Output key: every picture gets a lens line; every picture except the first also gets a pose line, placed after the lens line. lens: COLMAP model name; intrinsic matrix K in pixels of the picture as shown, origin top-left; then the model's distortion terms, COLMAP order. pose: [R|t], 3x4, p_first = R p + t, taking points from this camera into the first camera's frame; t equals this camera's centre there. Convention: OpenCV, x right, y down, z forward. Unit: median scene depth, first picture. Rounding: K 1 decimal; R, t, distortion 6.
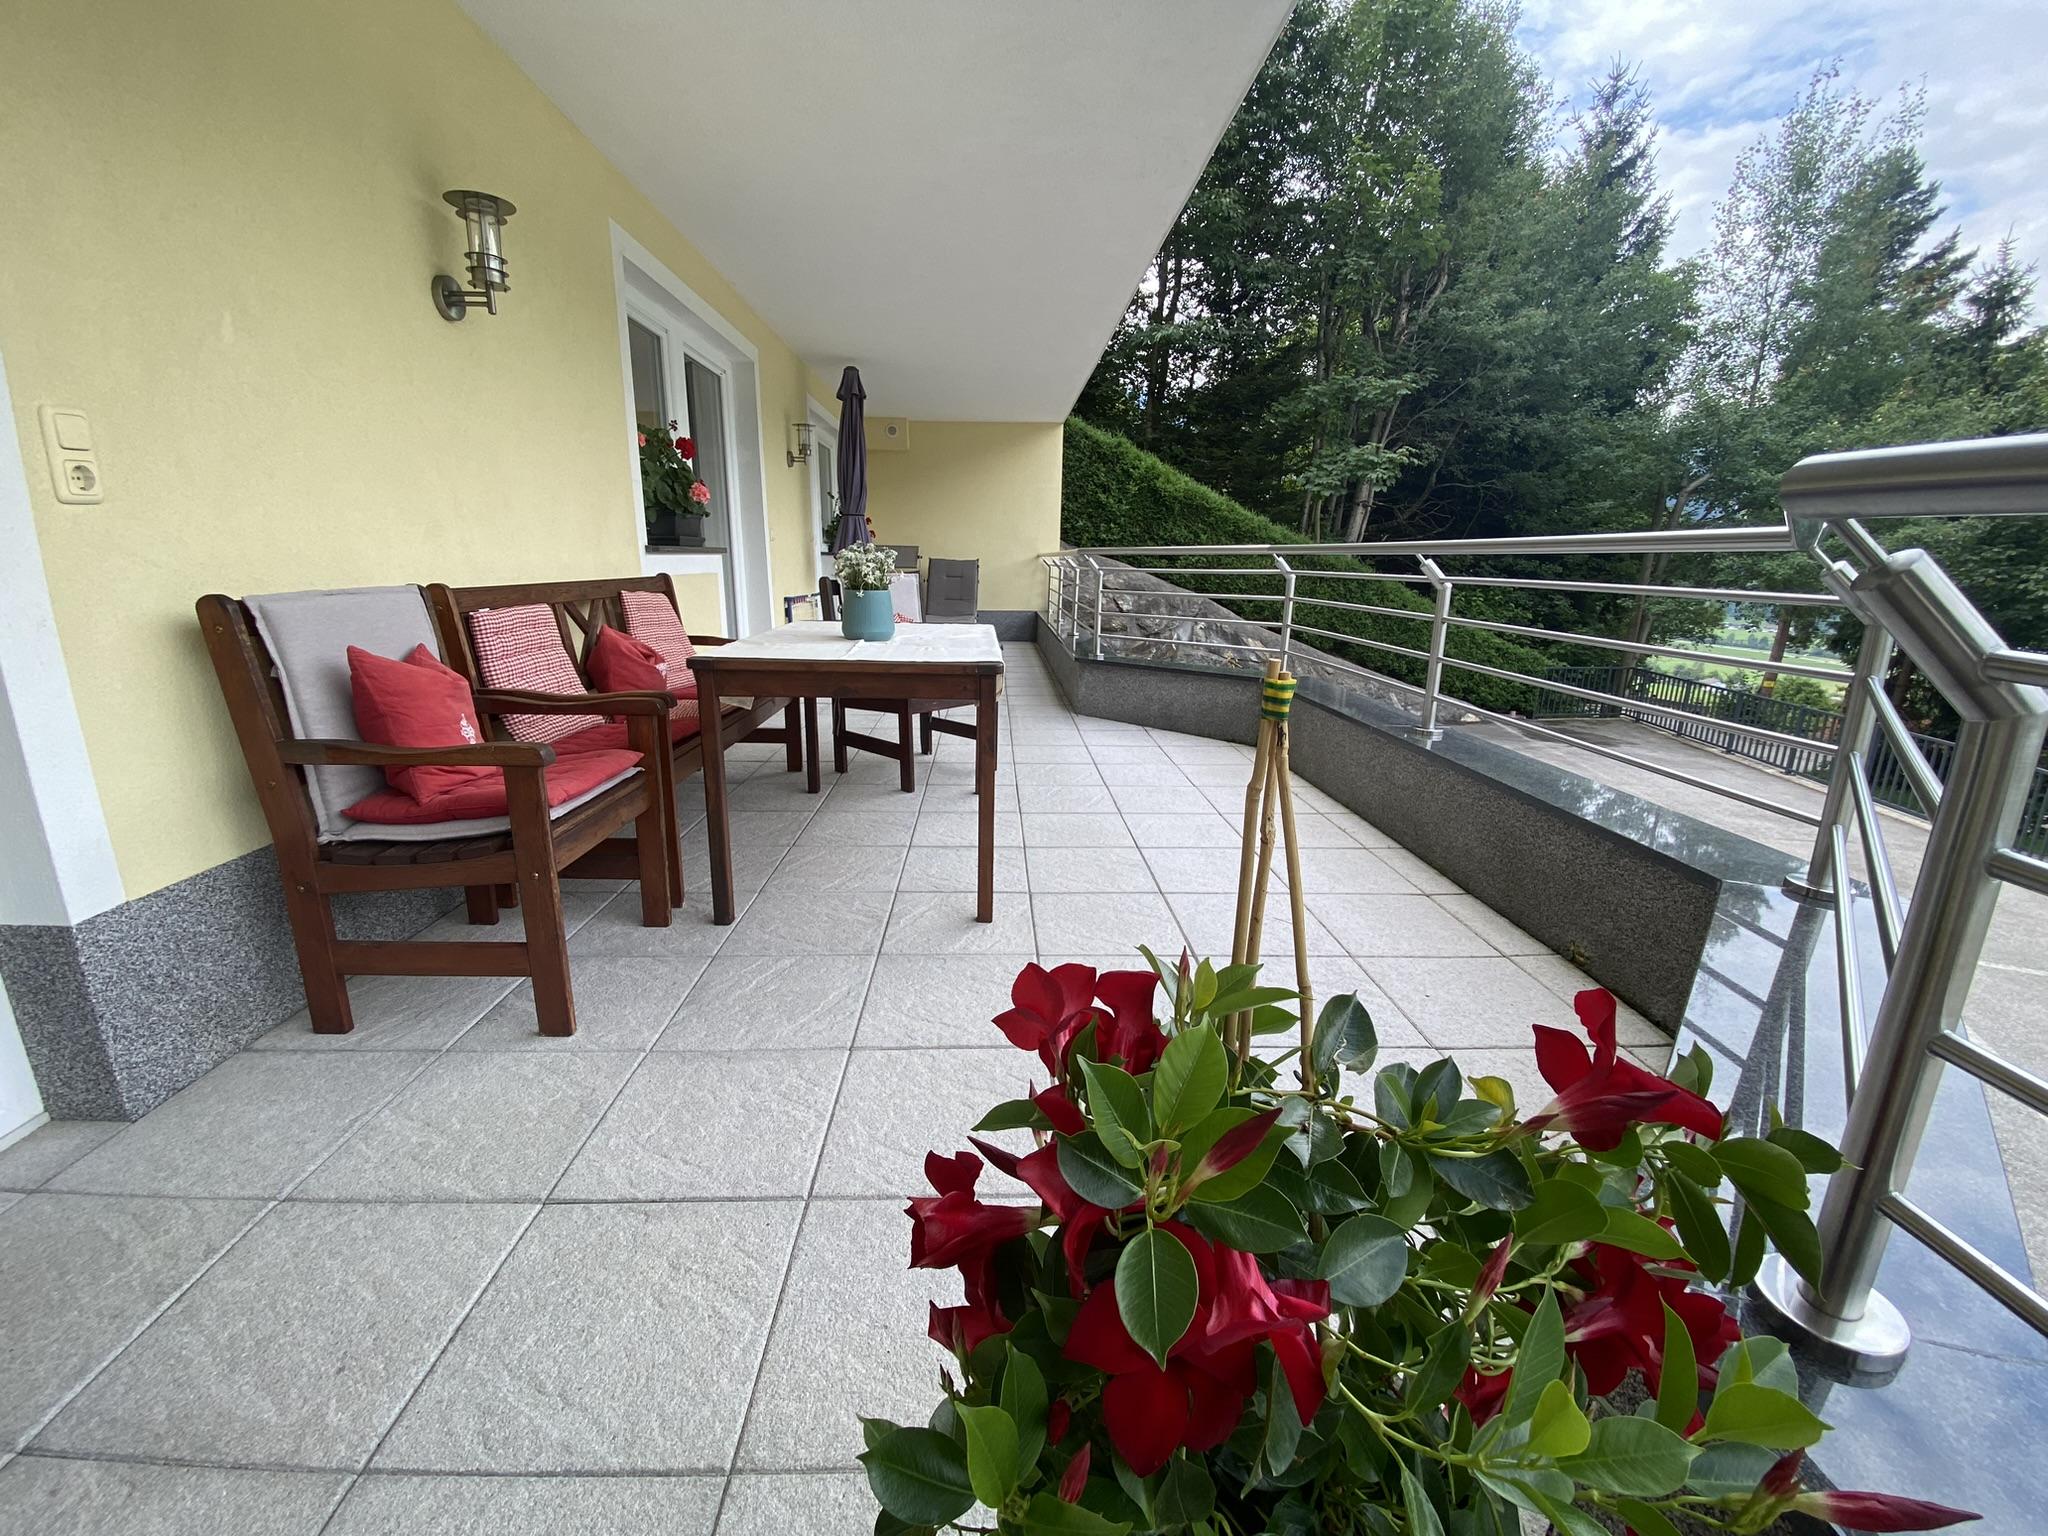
lens RADIAL K [[831.6, 0, 1017.3], [0, 831.6, 760.1], [0, 0, 1]] dist [0.013817, -0.017073]
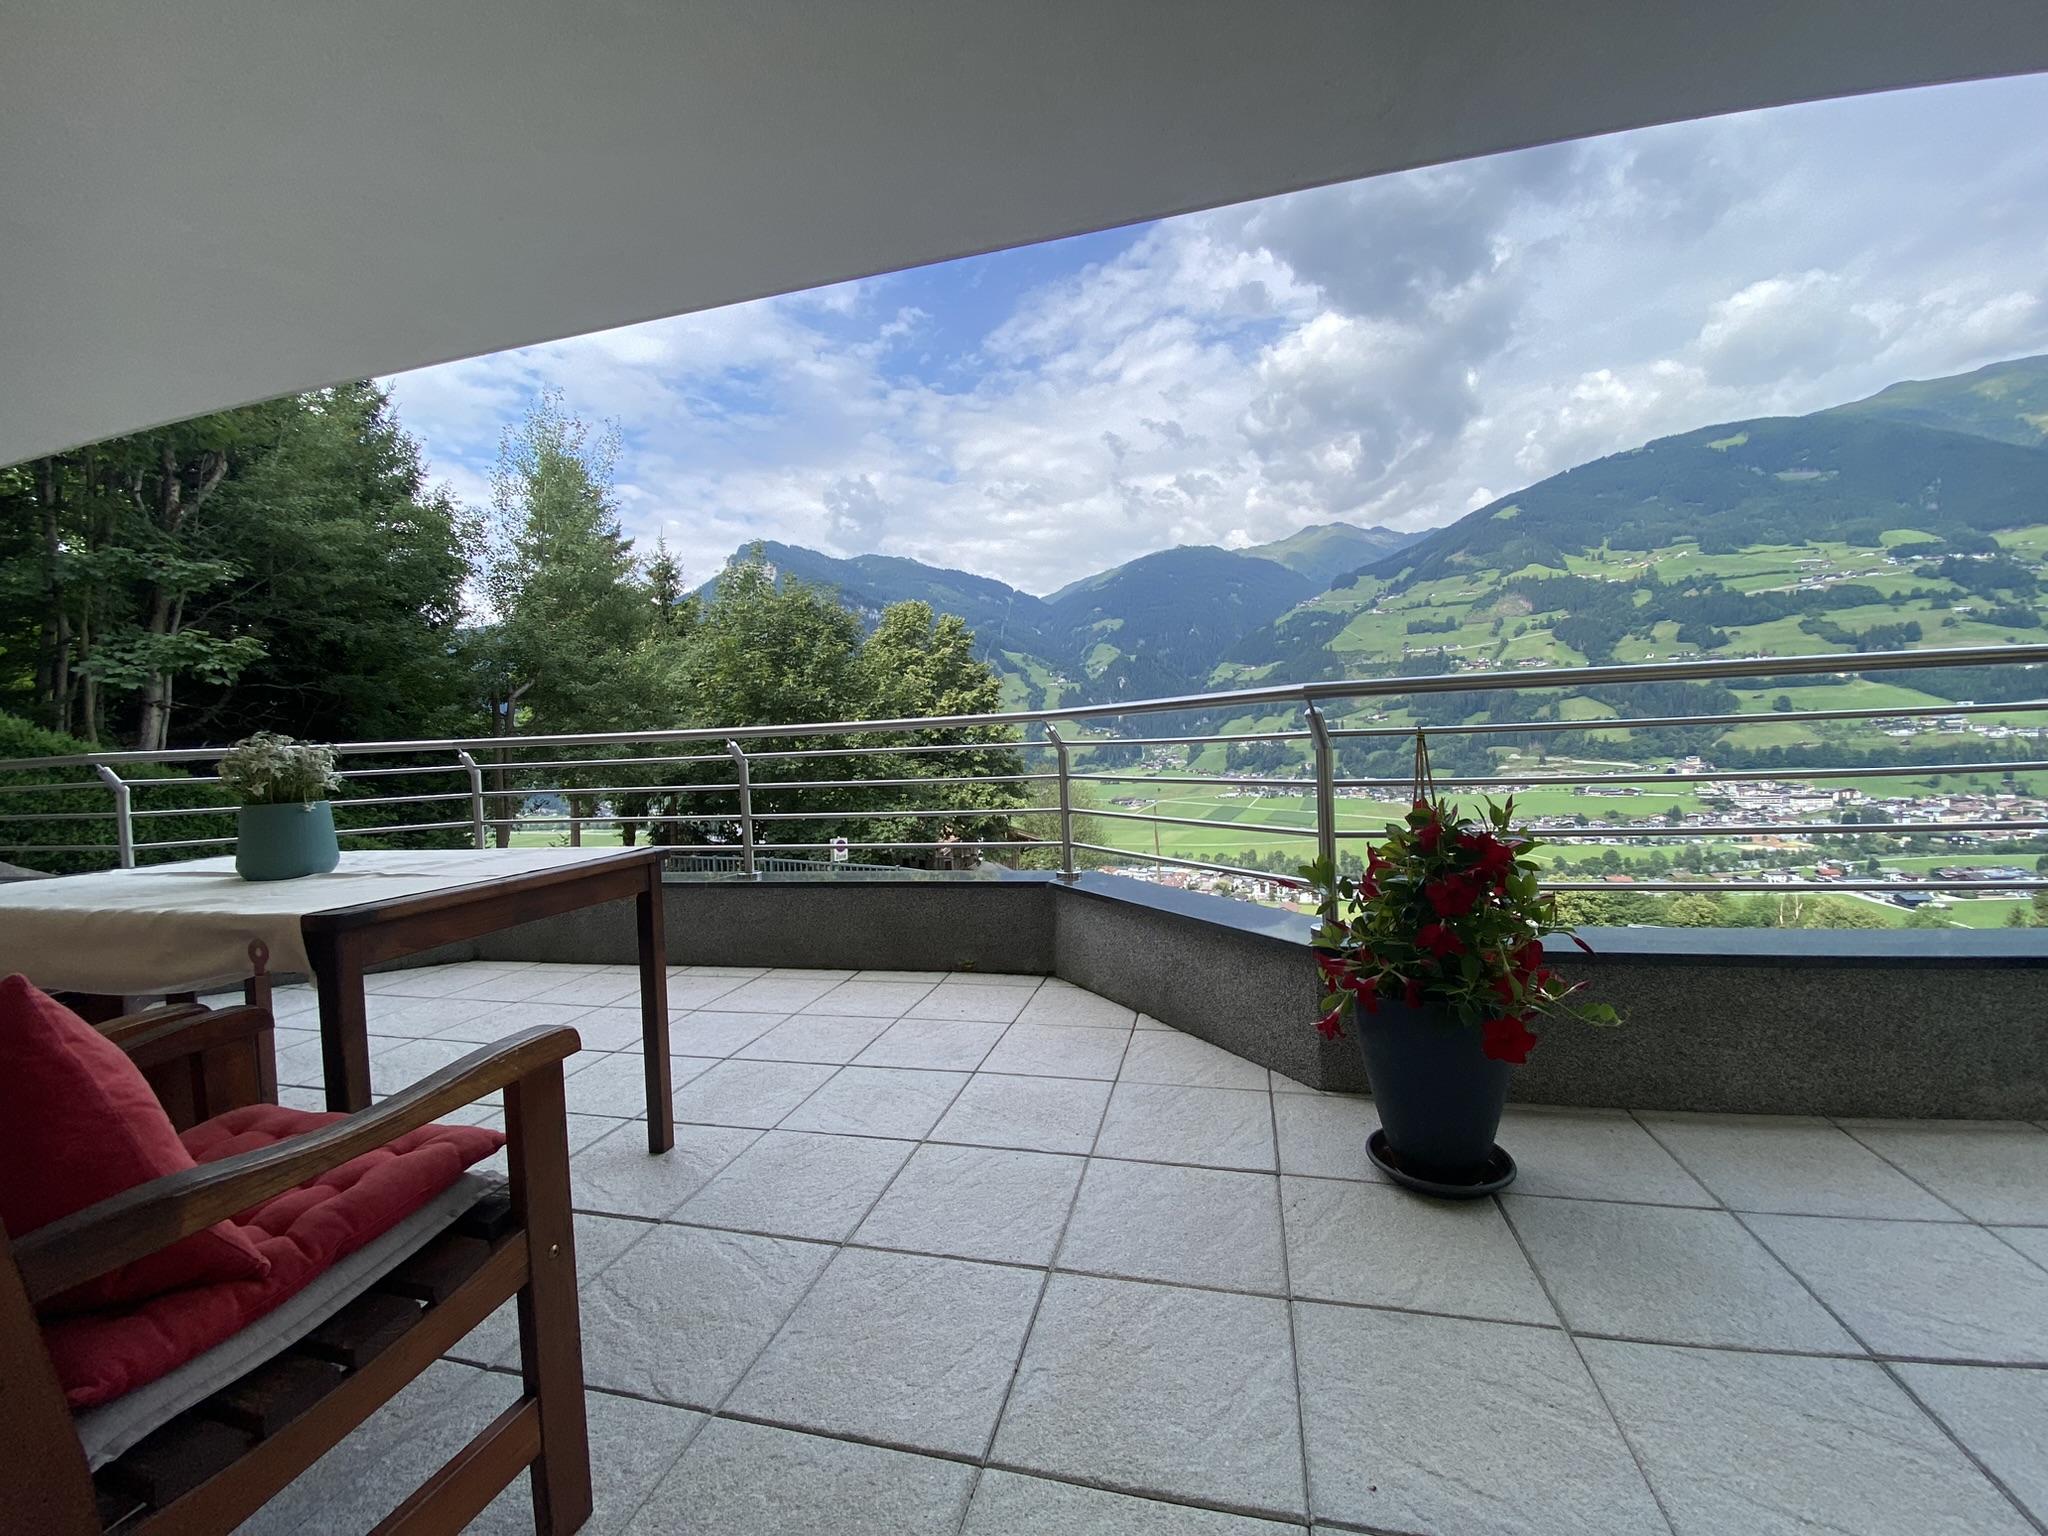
lens RADIAL K [[831.6, 0, 1017.3], [0, 831.6, 760.1], [0, 0, 1]] dist [0.013817, -0.017073]
pose [[0.292835, -0.048348, 0.954940, -0.104392], [0.271934, 0.961690, -0.034699, -0.008565], [-0.916679, 0.269842, 0.294764, 0.039785]]
